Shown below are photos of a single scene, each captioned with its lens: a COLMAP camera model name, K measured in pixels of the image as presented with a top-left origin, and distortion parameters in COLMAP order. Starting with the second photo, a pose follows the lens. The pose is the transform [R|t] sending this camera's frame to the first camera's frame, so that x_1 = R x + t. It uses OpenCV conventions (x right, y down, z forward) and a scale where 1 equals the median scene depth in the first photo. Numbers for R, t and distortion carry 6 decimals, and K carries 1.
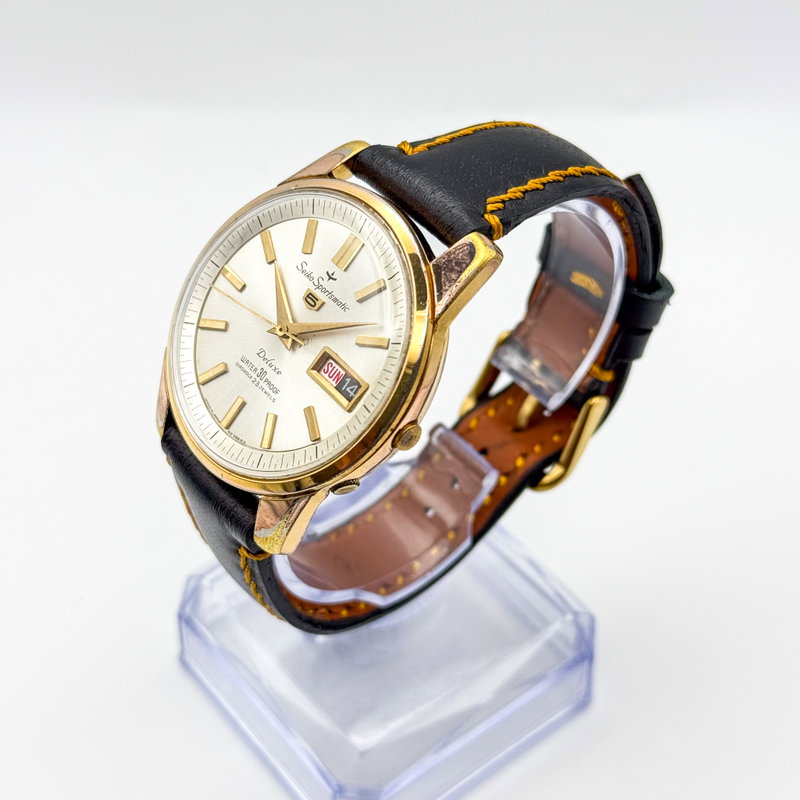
lens RADIAL K [[1484.1, 0, 405.8], [0, 1484.1, 398.7], [0, 0, 1]] dist [0.177263, 0.000000]
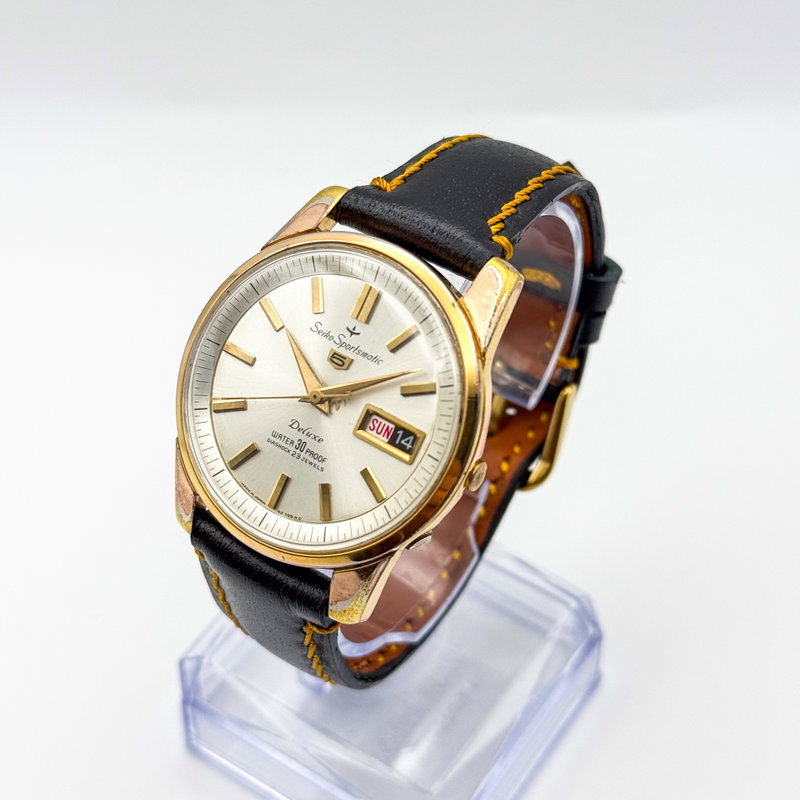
lens RADIAL K [[1484.1, 0, 394.5], [0, 1484.1, 402.3], [0, 0, 1]] dist [0.177263, 0.000000]
pose [[0.958246, -0.219016, 0.183841, -0.203458], [0.215069, 0.975721, 0.041389, -0.068566], [-0.188443, -0.000122, 0.982084, 0.043857]]
